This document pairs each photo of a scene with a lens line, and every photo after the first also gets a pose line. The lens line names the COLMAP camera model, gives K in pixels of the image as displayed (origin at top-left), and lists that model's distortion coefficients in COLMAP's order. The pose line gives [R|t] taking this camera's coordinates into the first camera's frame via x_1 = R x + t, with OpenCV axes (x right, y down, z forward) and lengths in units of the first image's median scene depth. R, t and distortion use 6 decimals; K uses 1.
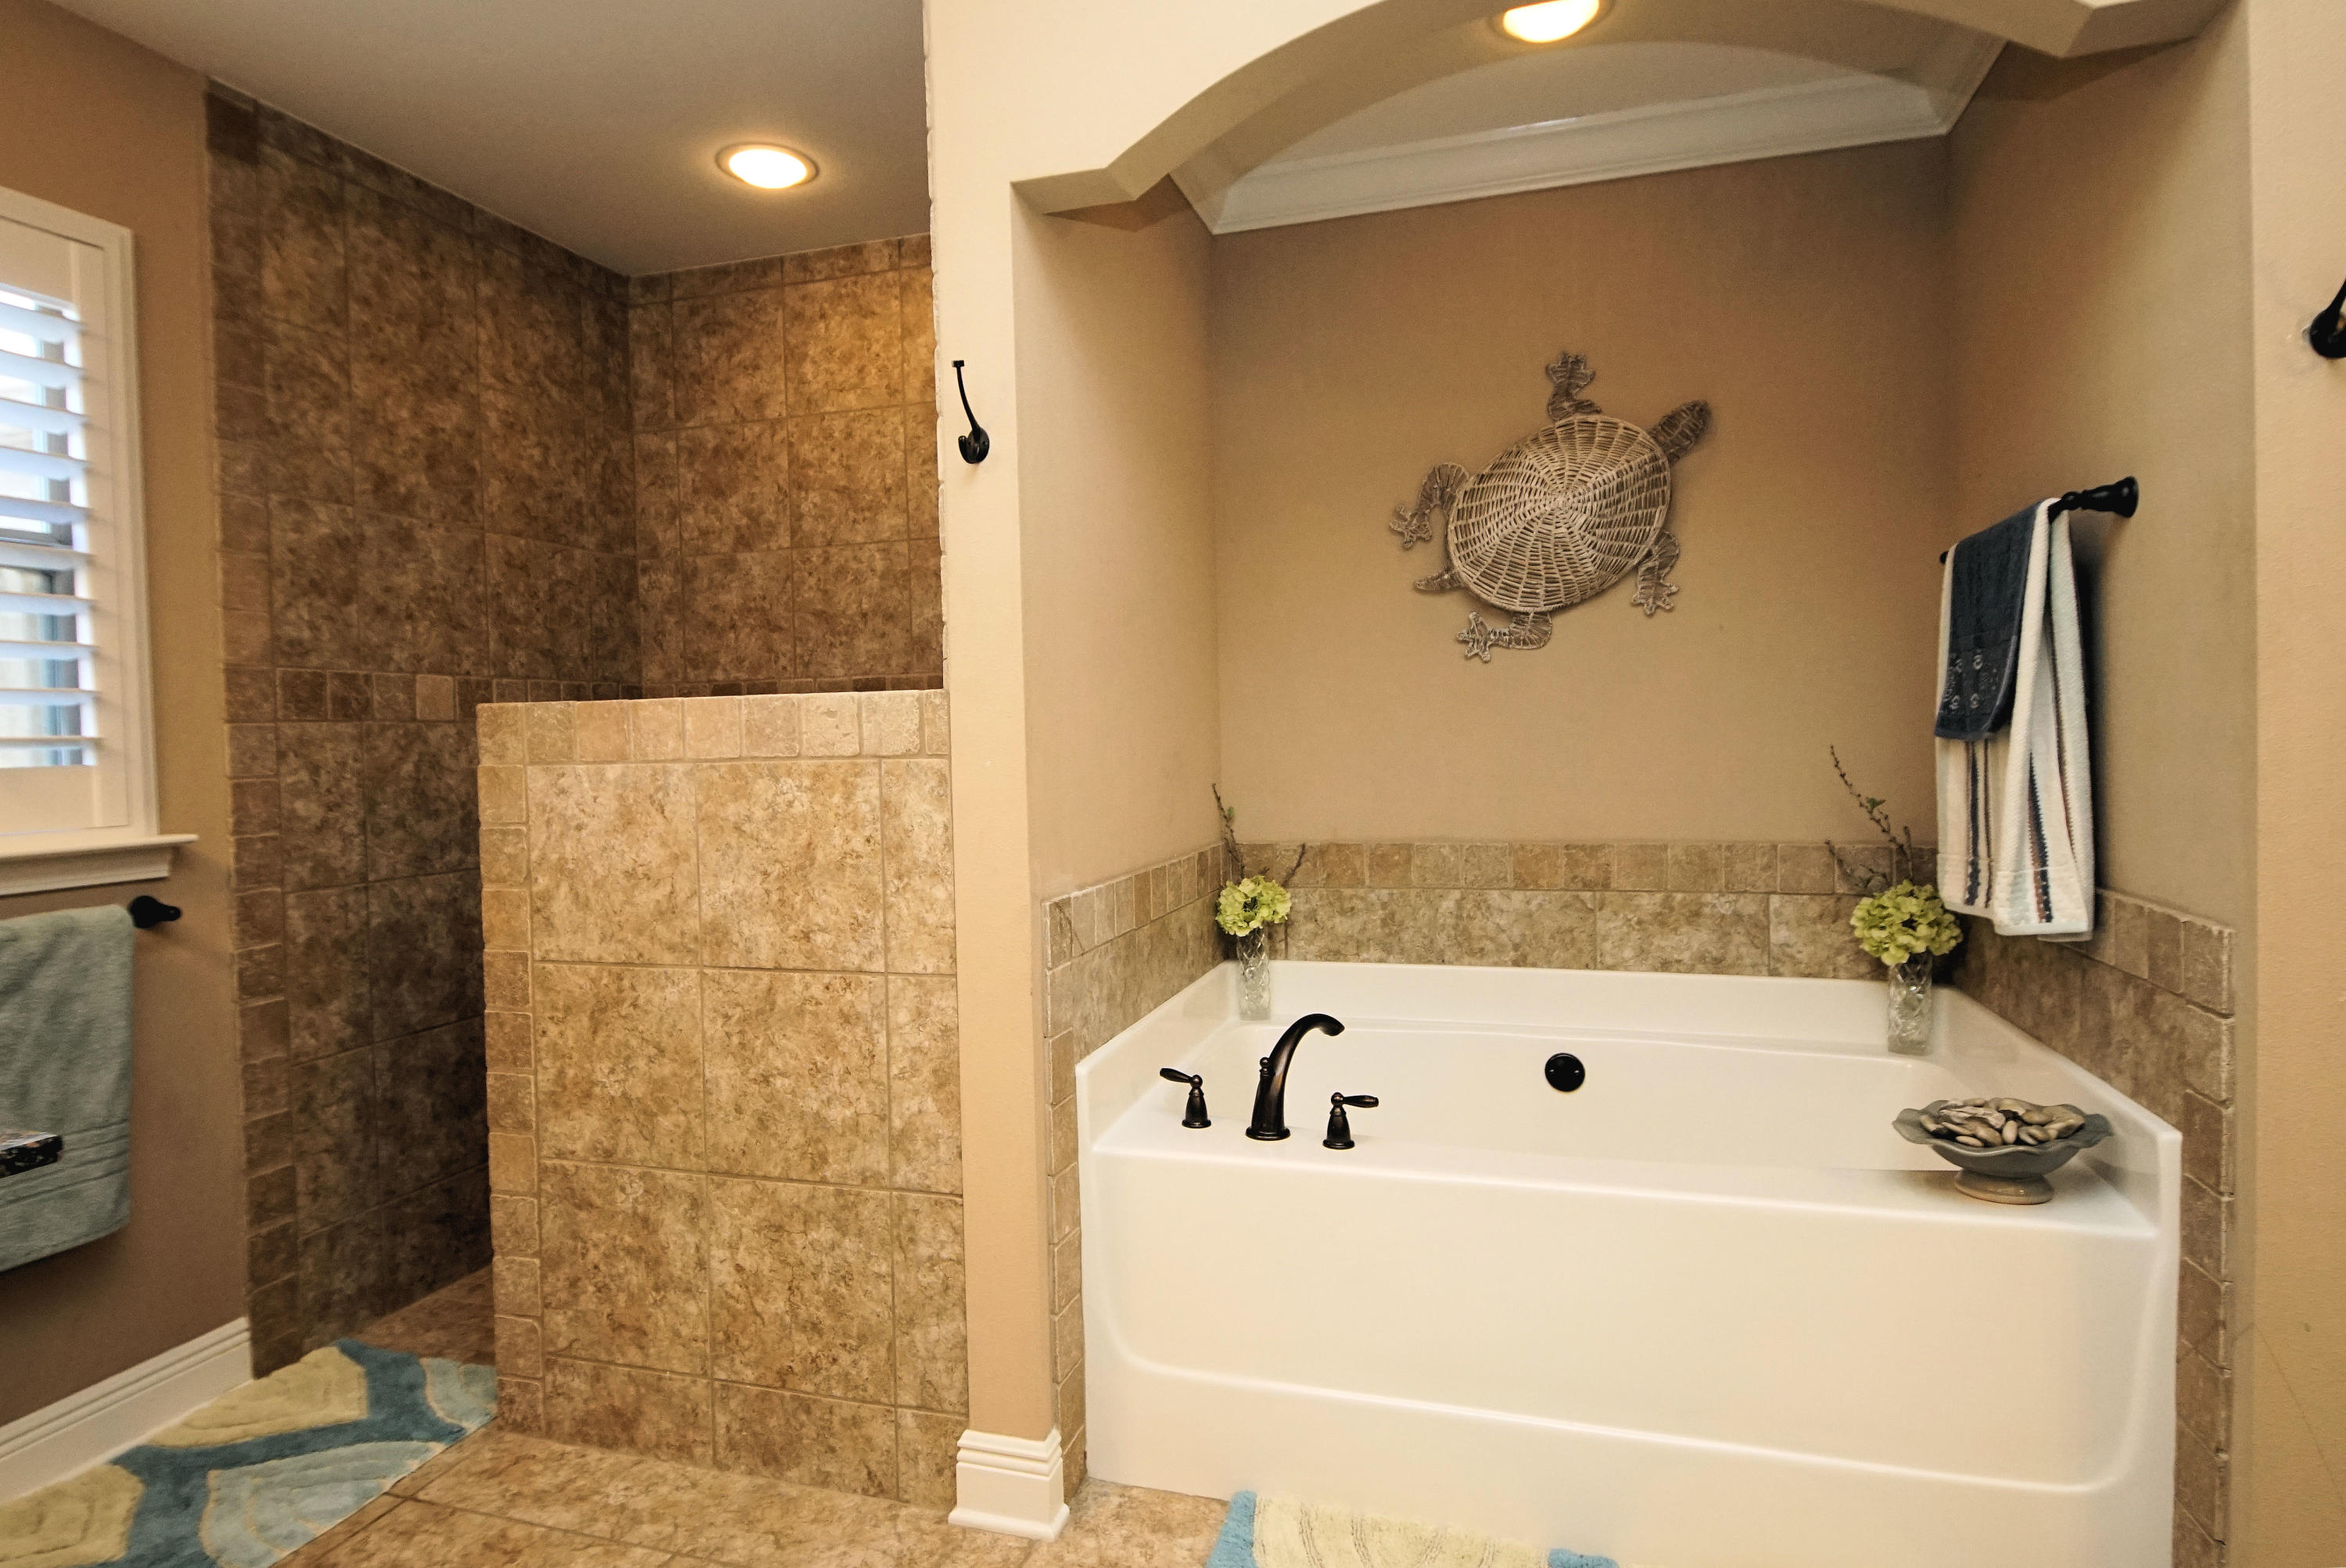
lens RADIAL K [[1291.7, 0, 1140.3], [0, 1291.7, 763.0], [0, 0, 1]] dist [0.035486, -0.035335]
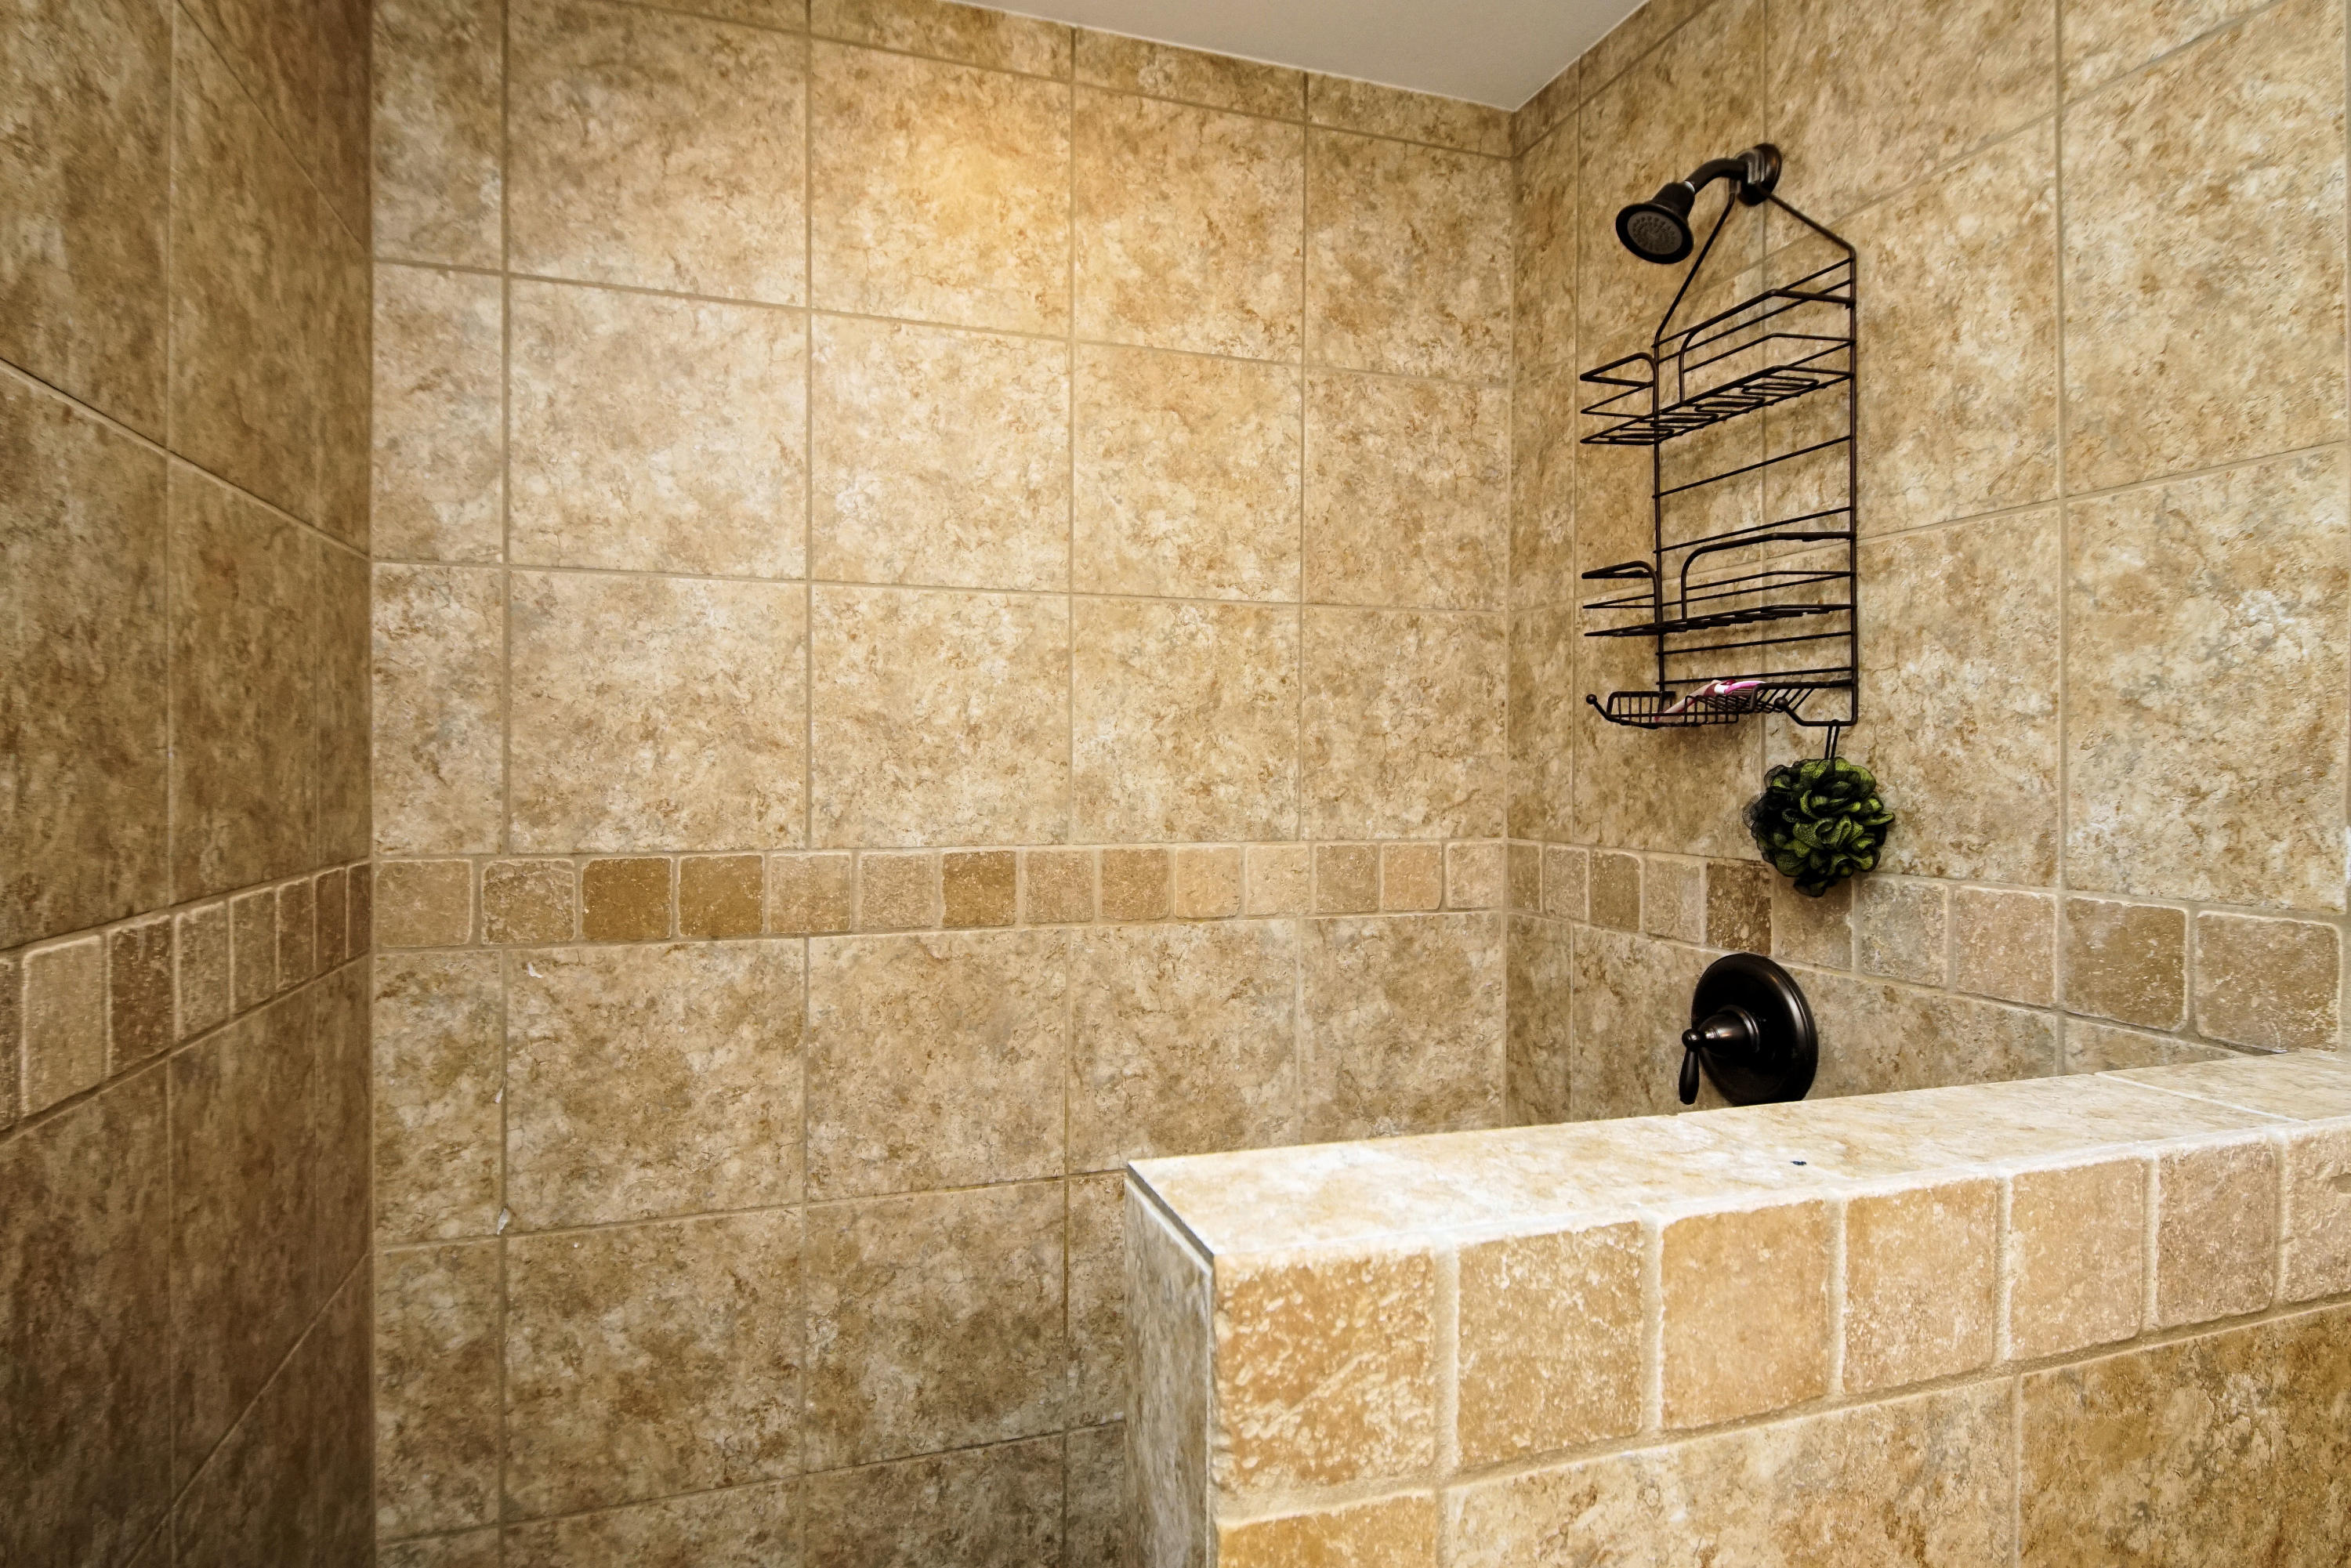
lens RADIAL K [[1264.1, 0, 1174.5], [0, 1264.1, 769.8], [0, 0, 1]] dist [0.025379, -0.022776]
pose [[0.810886, 0.022565, 0.584769, -0.530724], [-0.010501, 0.999656, -0.024013, -0.104851], [-0.585110, 0.013331, 0.810845, 0.662323]]
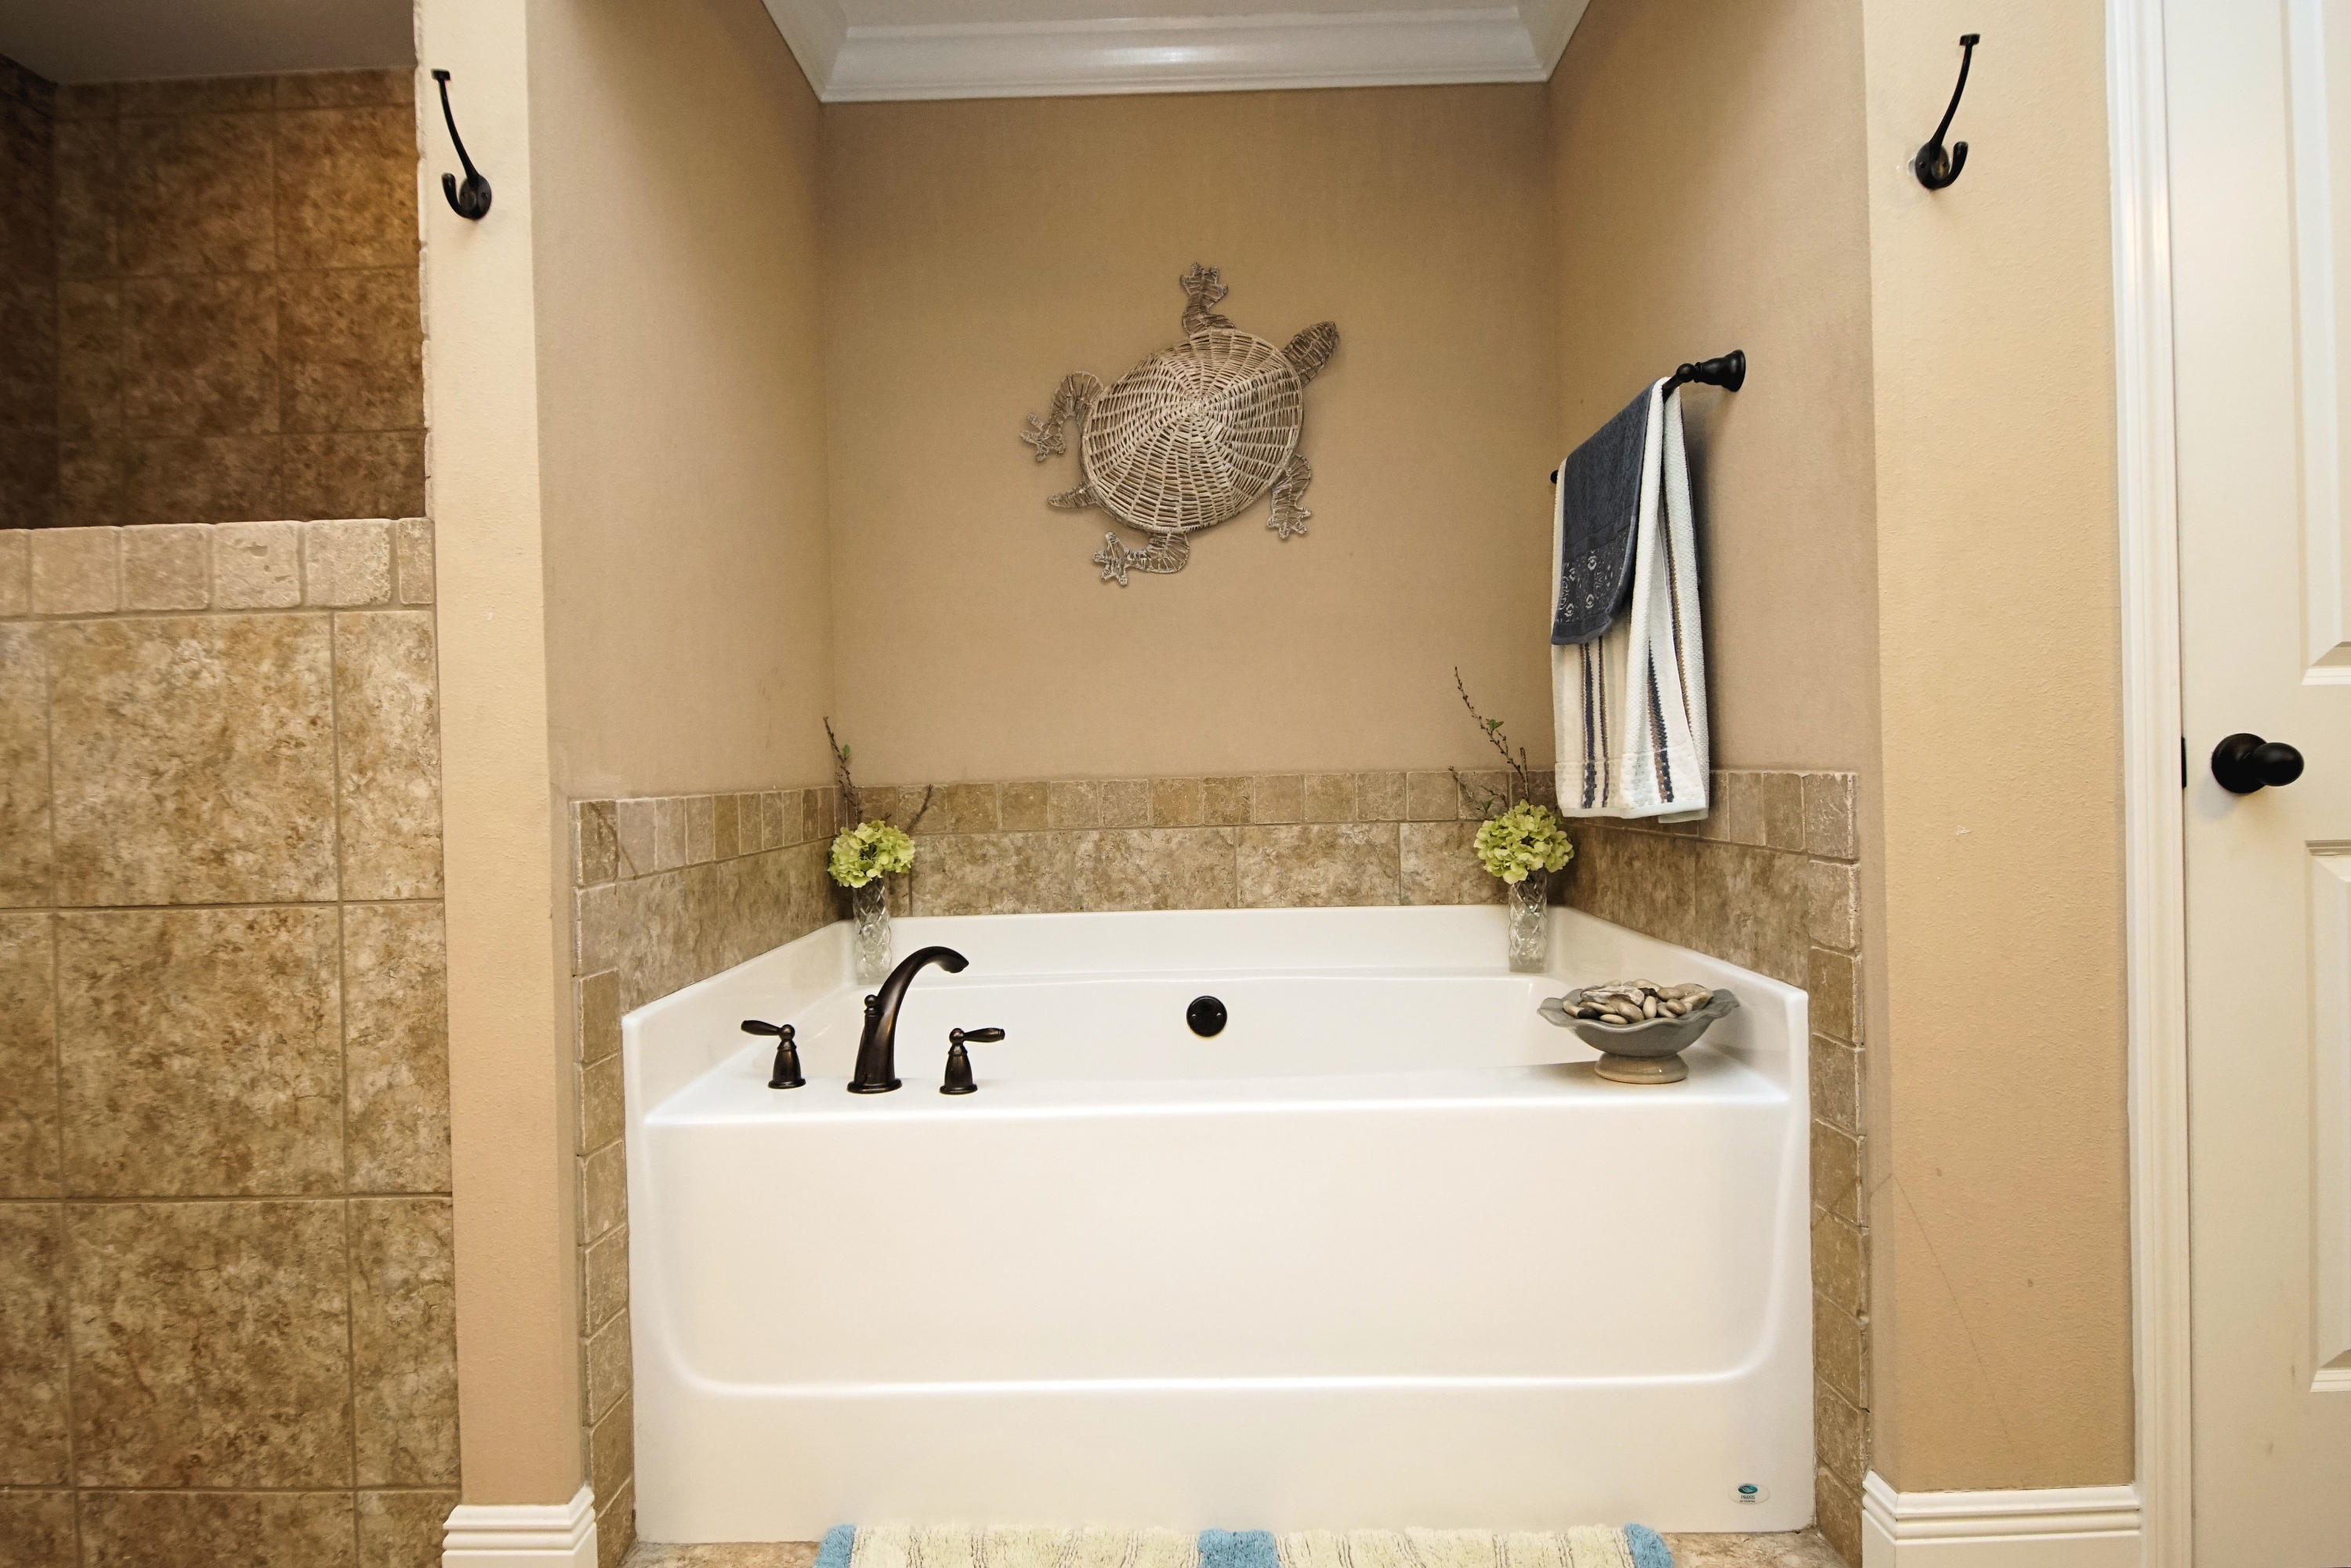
lens RADIAL K [[1256.1, 0, 1156.0], [0, 1256.1, 764.8], [0, 0, 1]] dist [0.036110, -0.035077]
pose [[0.959435, -0.002228, 0.281920, 0.033733], [0.009814, 0.999627, -0.025498, 0.078320], [-0.281758, 0.027230, 0.959099, 0.127047]]
